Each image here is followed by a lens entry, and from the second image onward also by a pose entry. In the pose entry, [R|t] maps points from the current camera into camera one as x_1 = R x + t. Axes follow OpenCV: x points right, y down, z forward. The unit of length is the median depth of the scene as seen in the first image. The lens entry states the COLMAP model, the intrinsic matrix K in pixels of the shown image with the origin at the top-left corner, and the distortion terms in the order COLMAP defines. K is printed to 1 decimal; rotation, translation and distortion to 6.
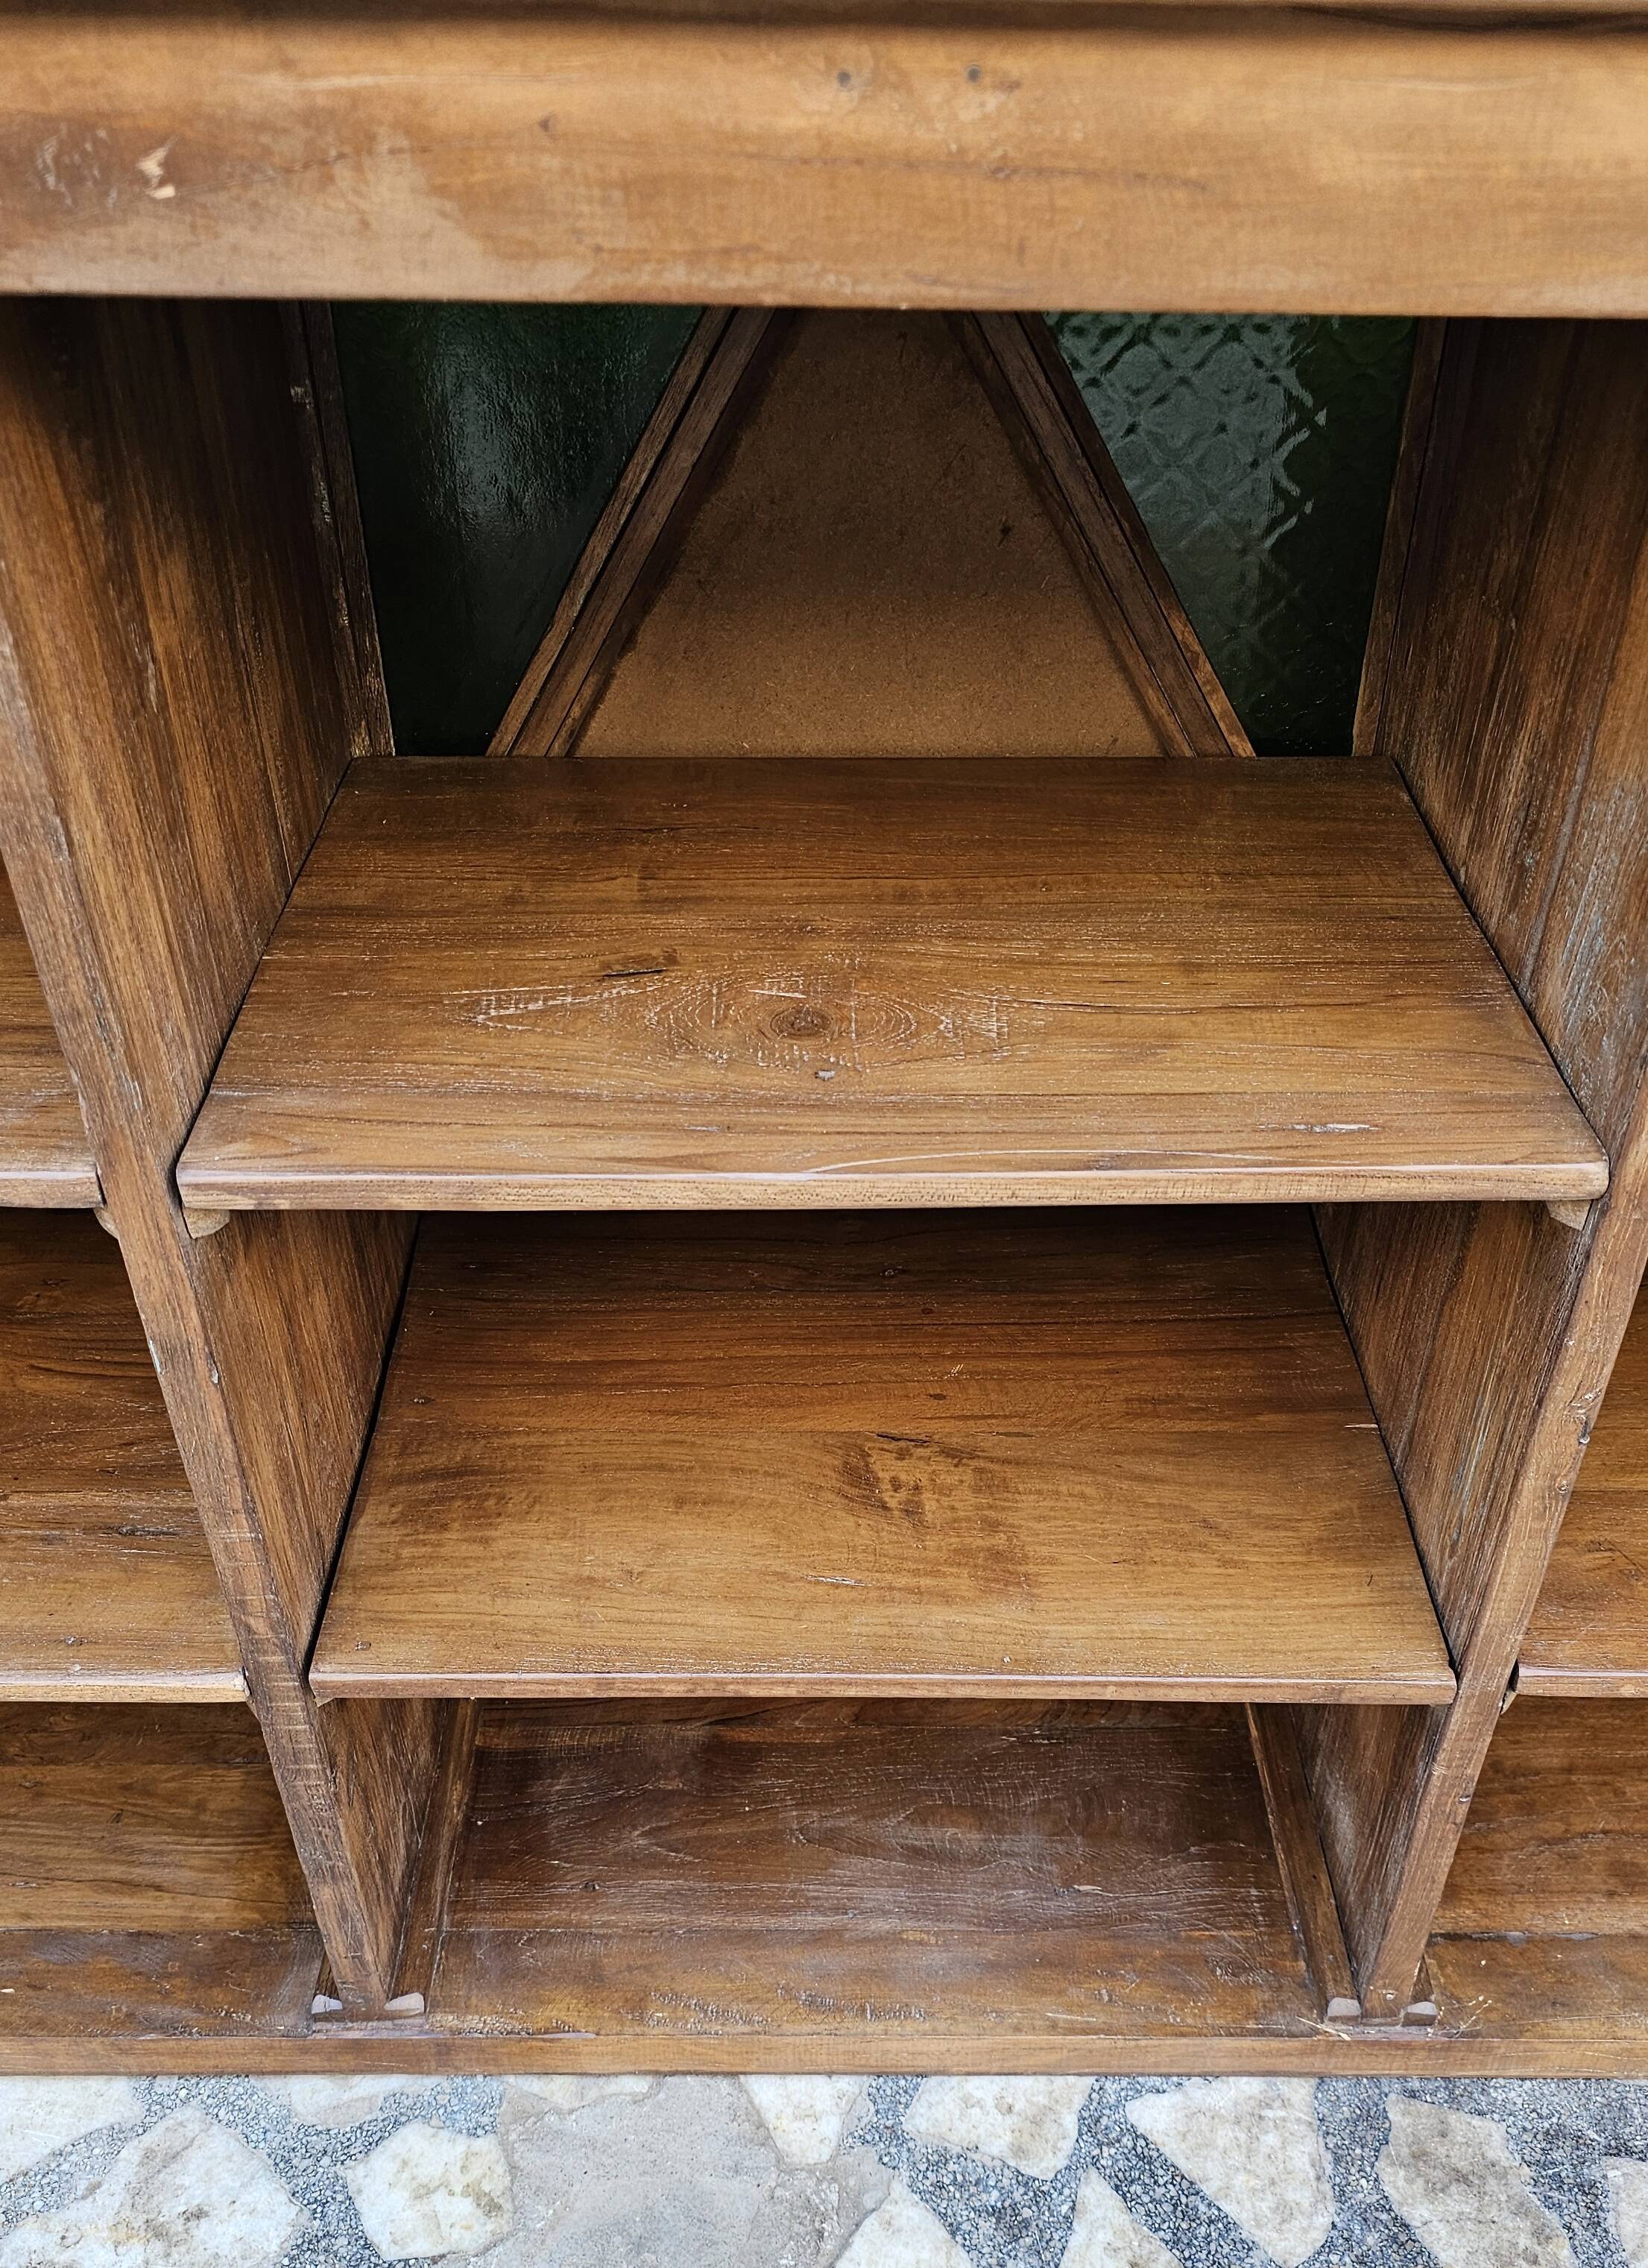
lens RADIAL K [[2011.4, 0, 823.1], [0, 2011.4, 1450.3], [0, 0, 1]] dist [0.065646, -0.080058]
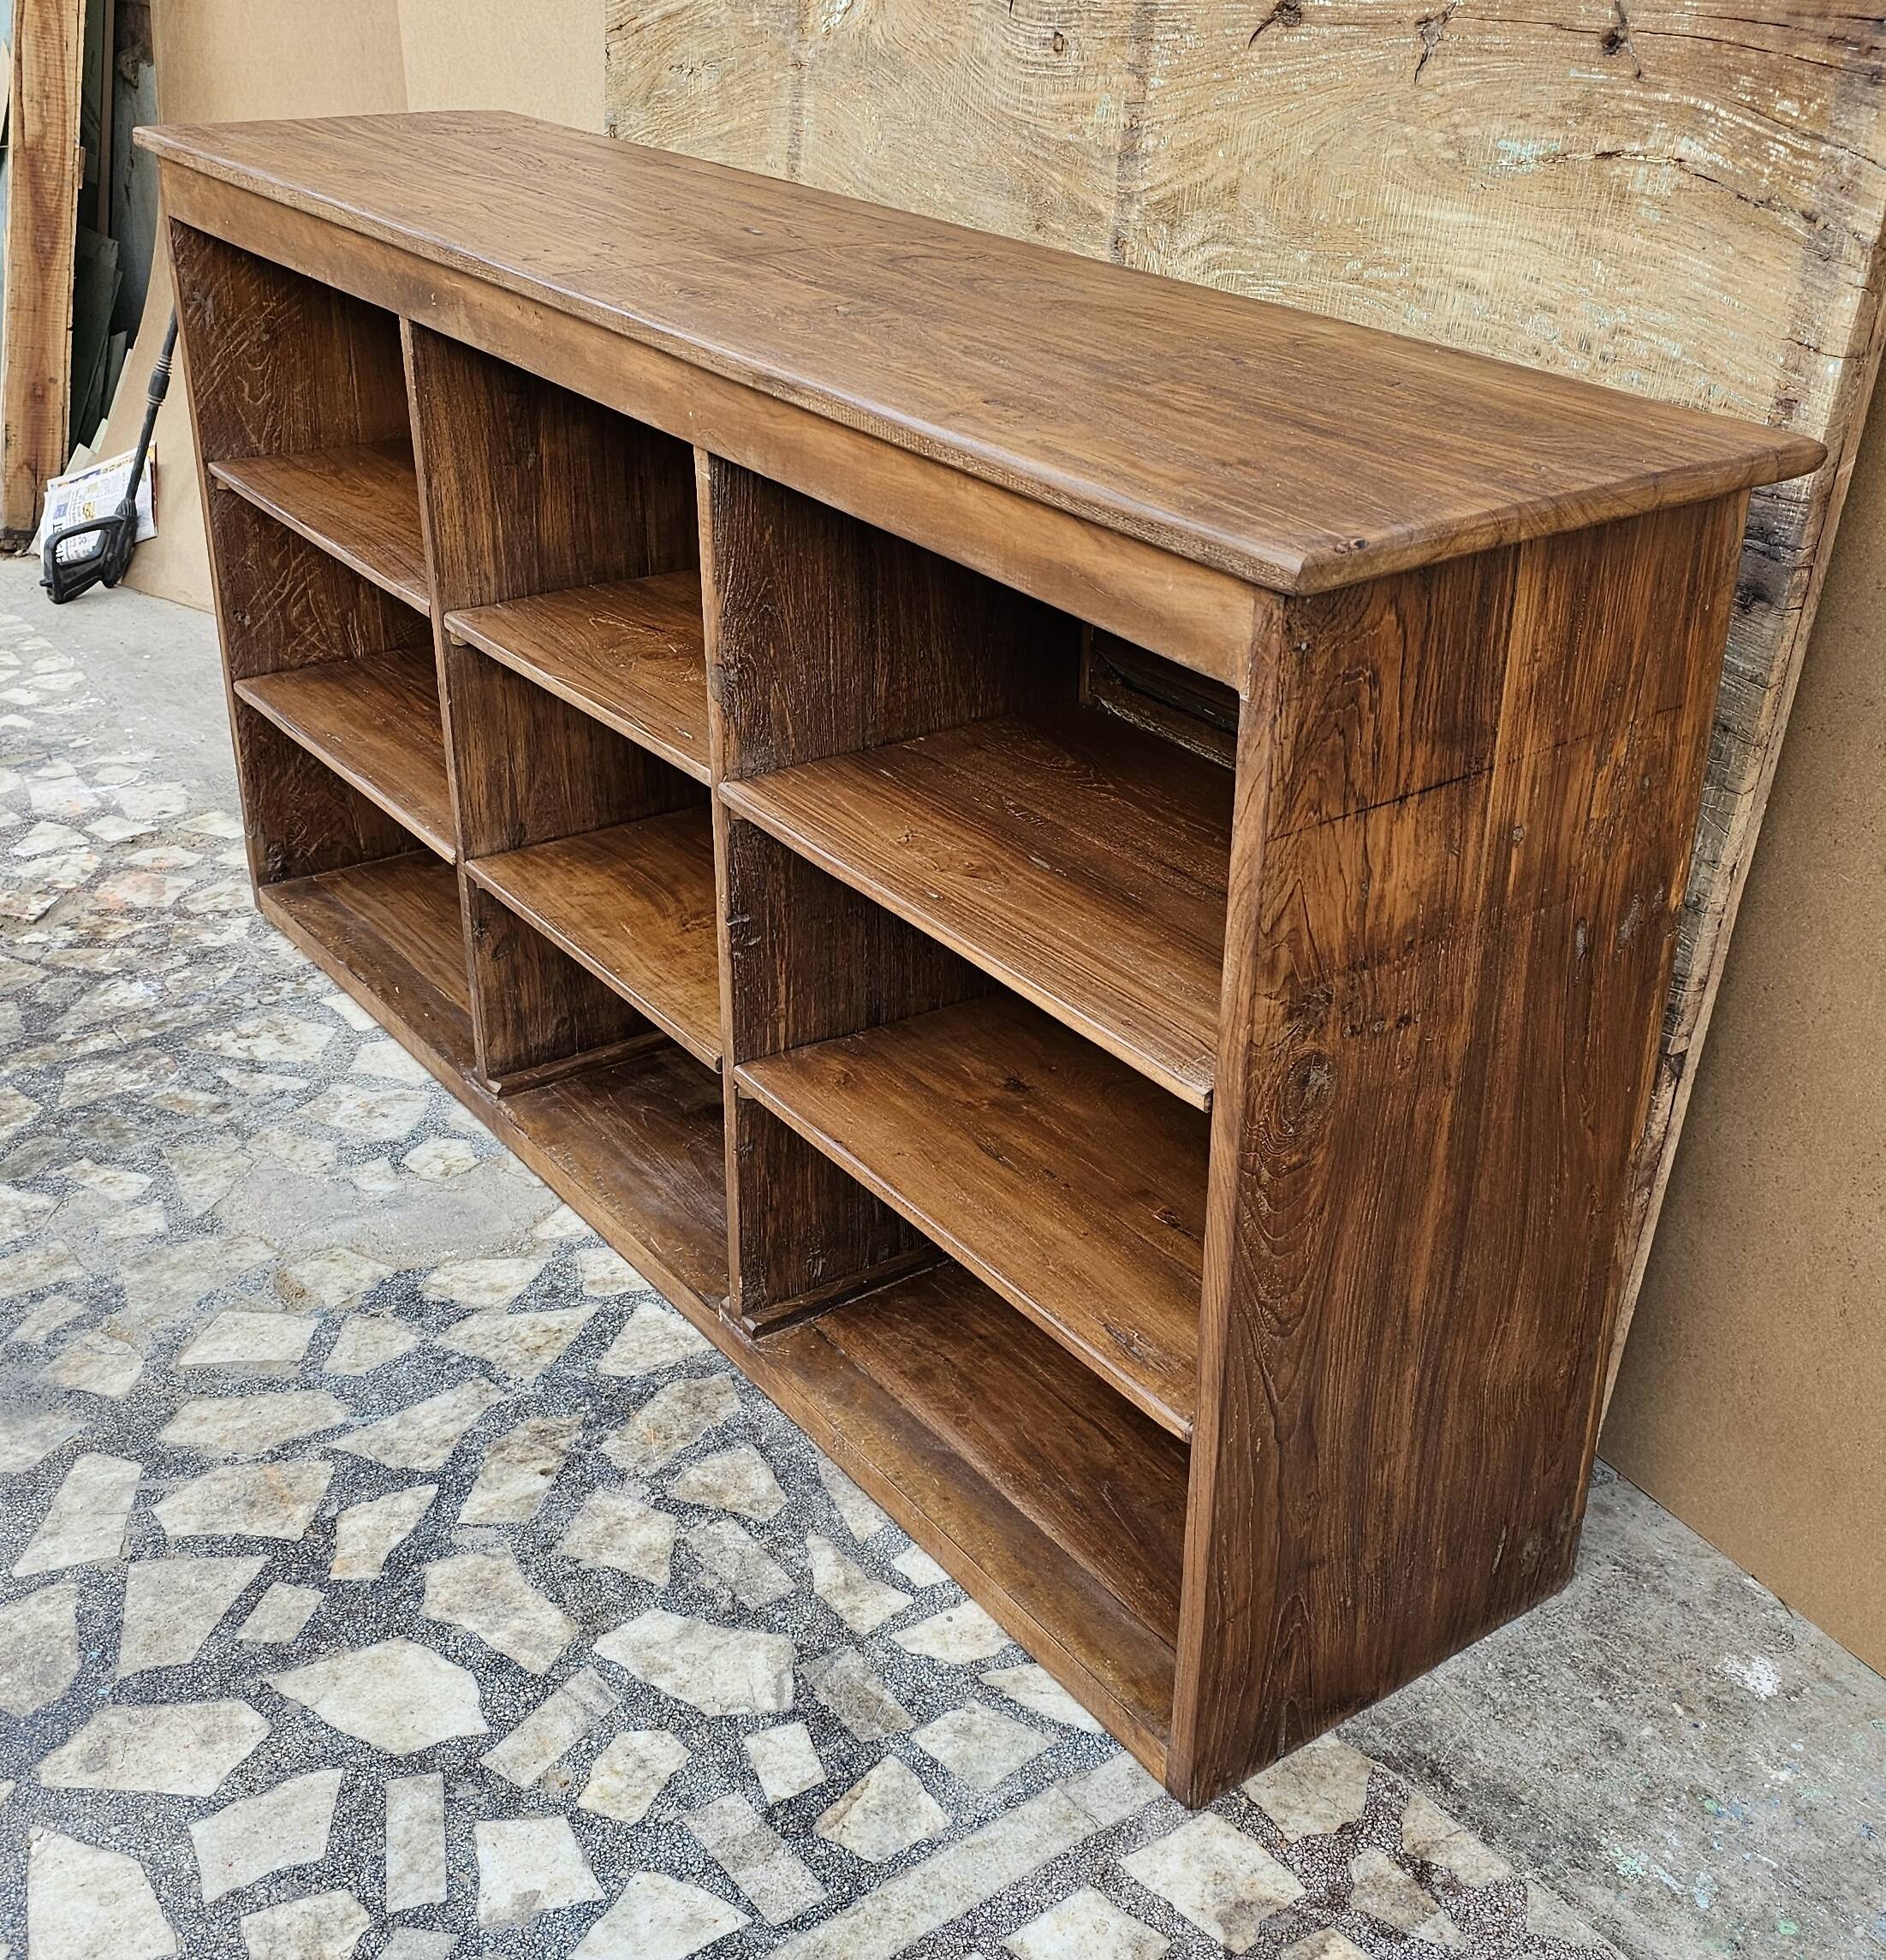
lens RADIAL K [[2312.5, 0, 962.8], [0, 2312.5, 983.4], [0, 0, 1]] dist [0.052750, 0.000000]
pose [[0.583511, 0.372248, -0.721766, 1.731345], [-0.546812, 0.837192, -0.010291, -0.046755], [0.600426, 0.400675, 0.692061, -0.372802]]
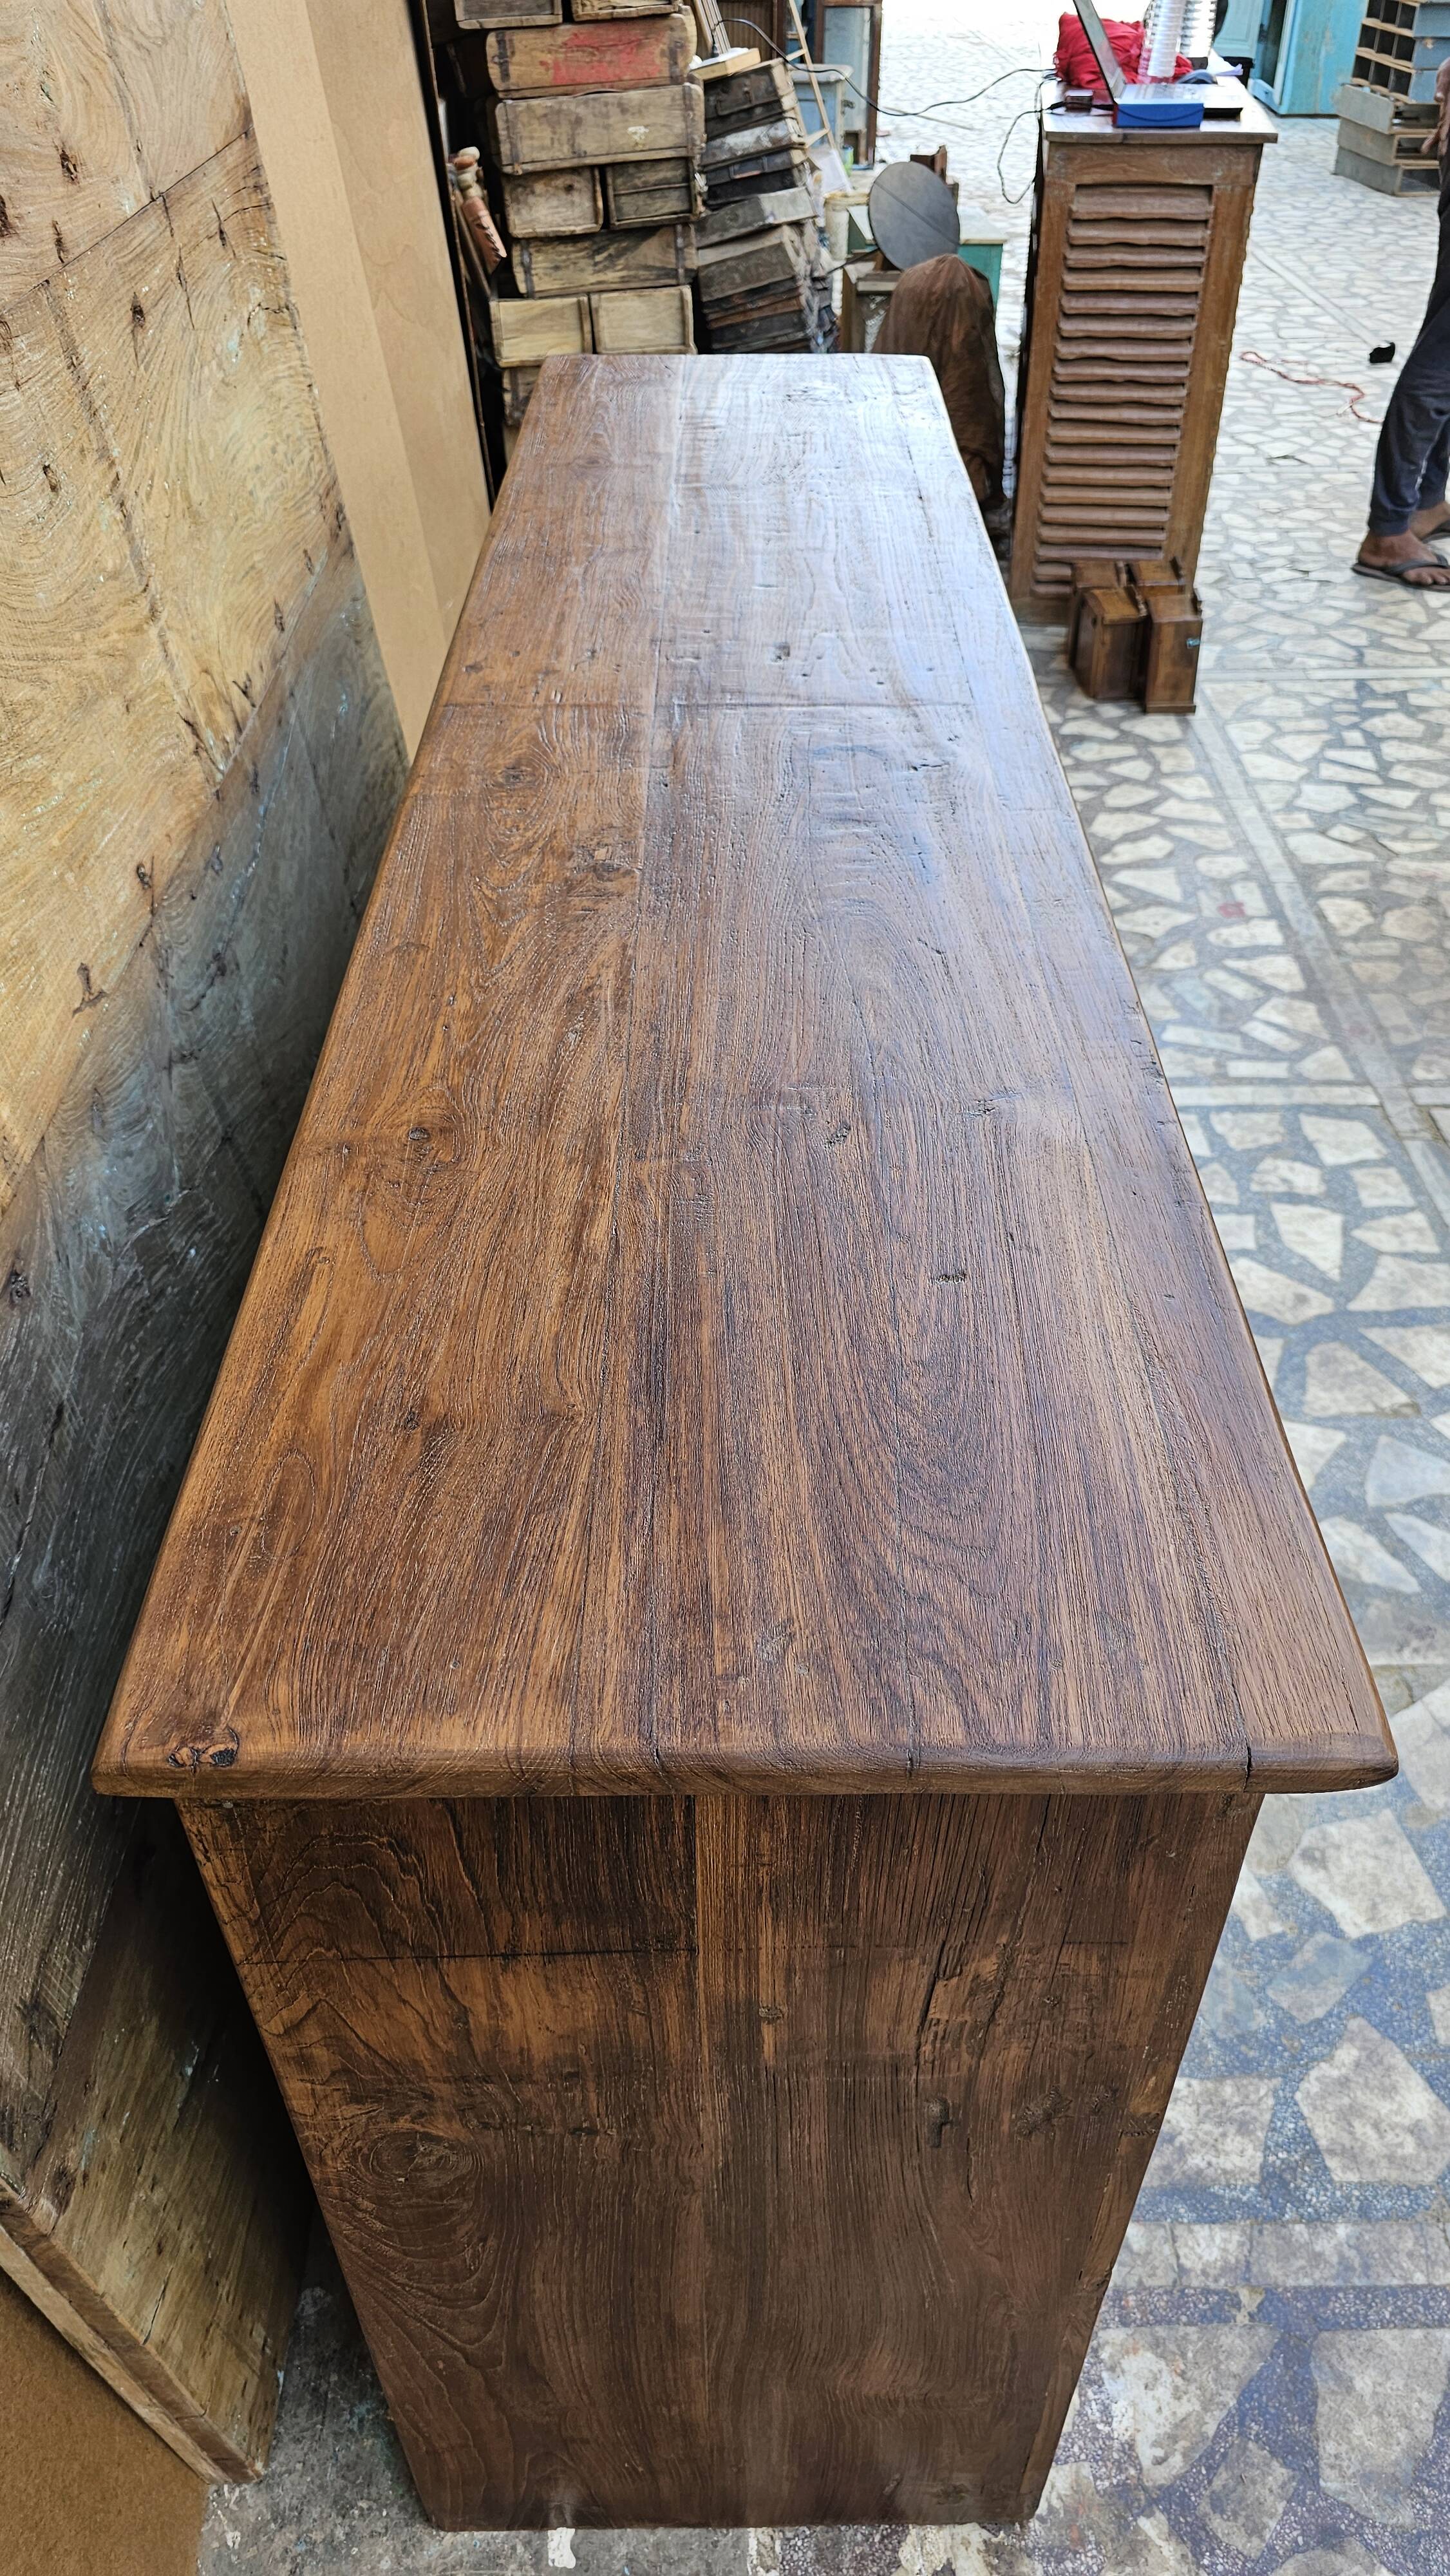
lens RADIAL K [[1749.6, 0, 727.9], [0, 1749.6, 1281.5], [0, 0, 1]] dist [0.050600, -0.047321]
pose [[0.005829, -0.638615, 0.769505, -1.174659], [0.668737, 0.574617, 0.471811, -0.739572], [-0.743476, 0.511846, 0.430415, 0.195775]]
